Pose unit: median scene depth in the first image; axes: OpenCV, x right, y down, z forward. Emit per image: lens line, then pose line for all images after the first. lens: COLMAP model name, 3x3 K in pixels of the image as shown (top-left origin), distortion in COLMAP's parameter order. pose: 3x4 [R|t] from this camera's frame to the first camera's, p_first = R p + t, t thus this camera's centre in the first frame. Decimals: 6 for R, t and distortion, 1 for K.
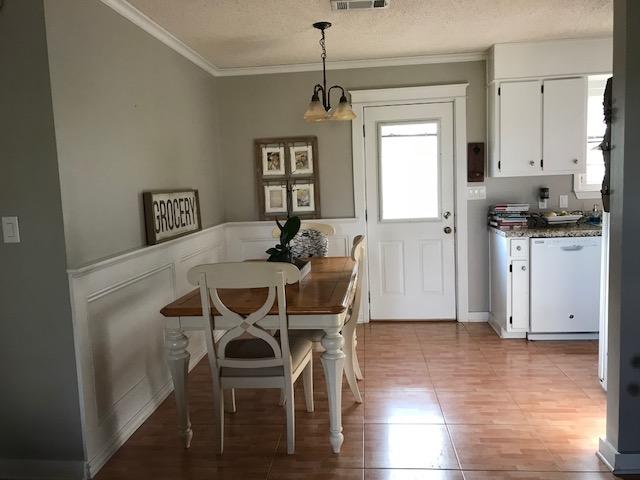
lens RADIAL K [[514.2, 0, 318.1], [0, 514.2, 237.8], [0, 0, 1]] dist [-0.010603, -0.006721]
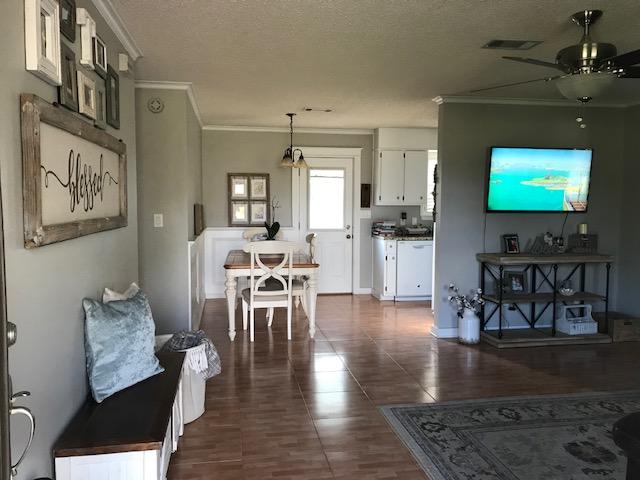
lens RADIAL K [[514.2, 0, 318.1], [0, 514.2, 237.8], [0, 0, 1]] dist [-0.010603, -0.006721]
pose [[0.963080, 0.027413, 0.267815, -0.287376], [-0.015219, 0.998755, -0.047505, 0.071311], [-0.268783, 0.041675, 0.962299, -0.557238]]
